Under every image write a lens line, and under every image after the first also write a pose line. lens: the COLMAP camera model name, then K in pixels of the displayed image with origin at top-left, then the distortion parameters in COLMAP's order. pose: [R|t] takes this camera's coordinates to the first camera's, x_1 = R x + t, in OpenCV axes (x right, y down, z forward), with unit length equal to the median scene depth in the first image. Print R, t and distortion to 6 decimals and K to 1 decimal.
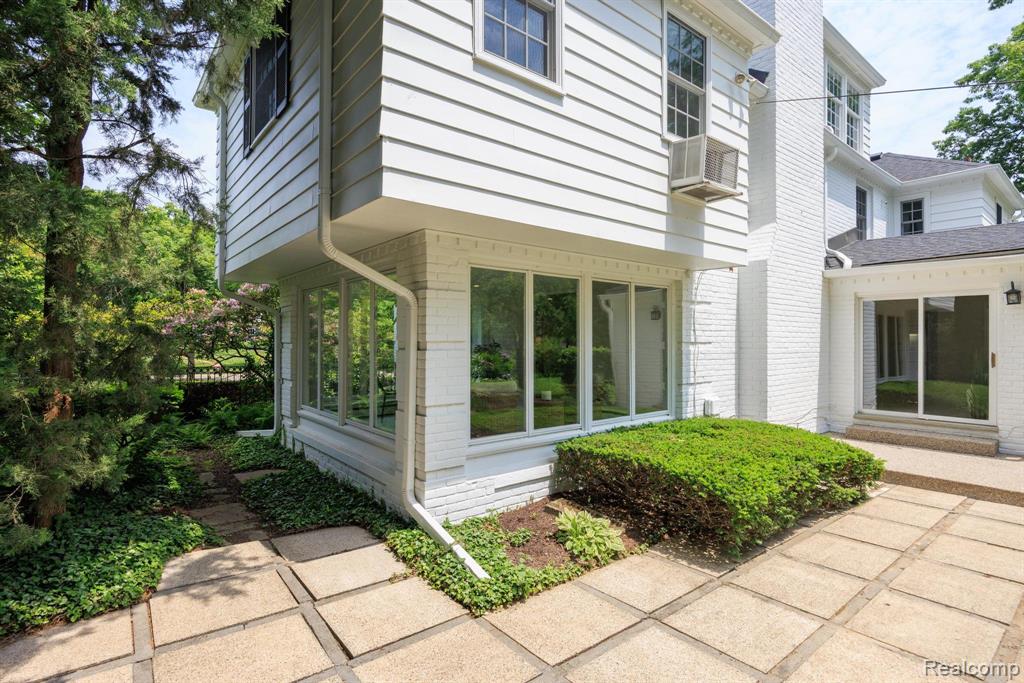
lens RADIAL K [[516.0, 0, 512.0], [0, 516.0, 341.5], [0, 0, 1]] dist [-0.001598, 0.000511]
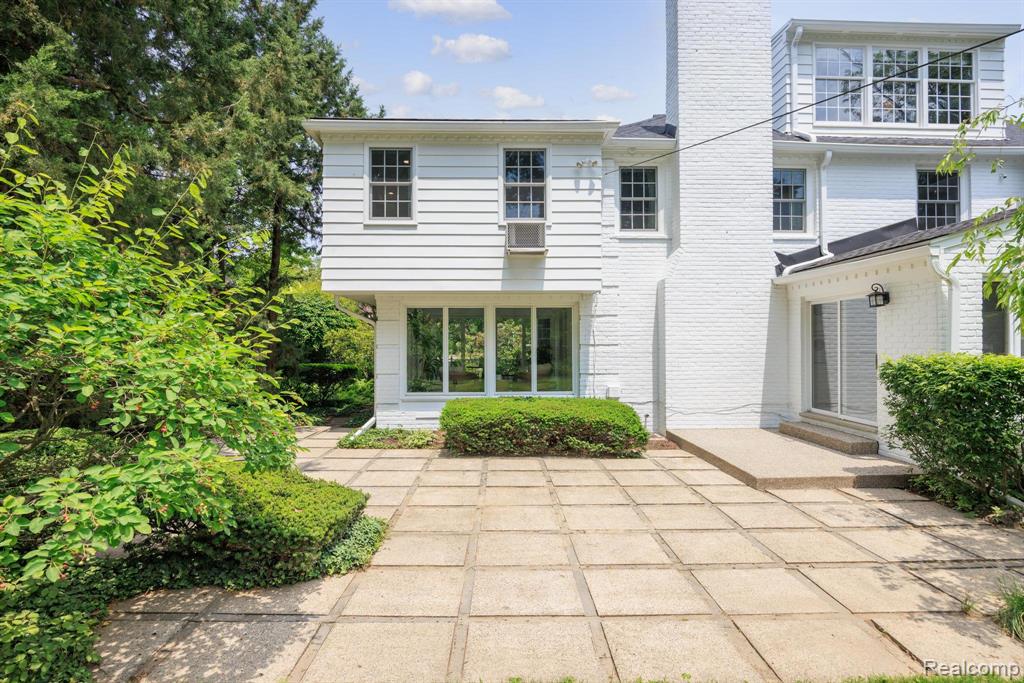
lens RADIAL K [[516.0, 0, 512.0], [0, 516.0, 341.5], [0, 0, 1]] dist [-0.001598, 0.000511]
pose [[0.791758, -0.006958, -0.610795, 1.360745], [0.001897, 0.999958, -0.008933, 0.007561], [0.610832, 0.005914, 0.791738, -0.329002]]
